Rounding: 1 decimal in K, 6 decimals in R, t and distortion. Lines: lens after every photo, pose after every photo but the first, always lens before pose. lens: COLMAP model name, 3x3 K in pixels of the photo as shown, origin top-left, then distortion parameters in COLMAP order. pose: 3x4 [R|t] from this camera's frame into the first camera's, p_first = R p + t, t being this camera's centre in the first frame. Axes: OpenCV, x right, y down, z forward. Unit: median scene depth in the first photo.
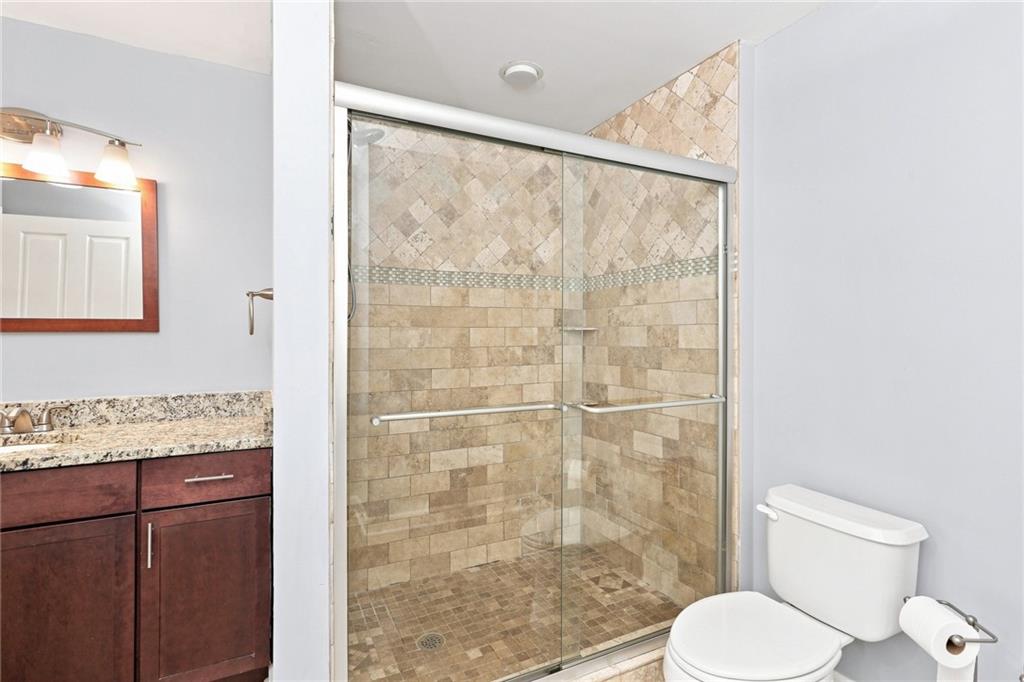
lens RADIAL K [[492.8, 0, 510.5], [0, 492.8, 335.1], [0, 0, 1]] dist [0.000402, -0.000965]
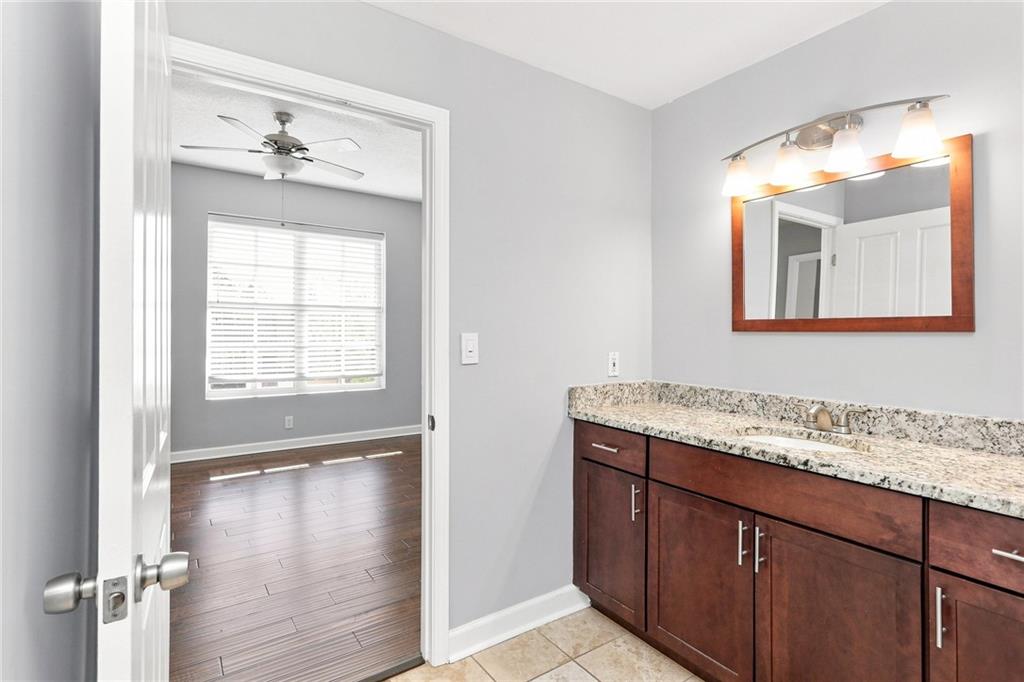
lens RADIAL K [[501.6, 0, 492.0], [0, 501.6, 325.7], [0, 0, 1]] dist [0.011134, -0.000705]
pose [[0.126990, -0.008328, -0.991869, -0.040778], [-0.008746, 0.999916, -0.009515, -0.002410], [0.991865, 0.009883, 0.126907, 0.180258]]
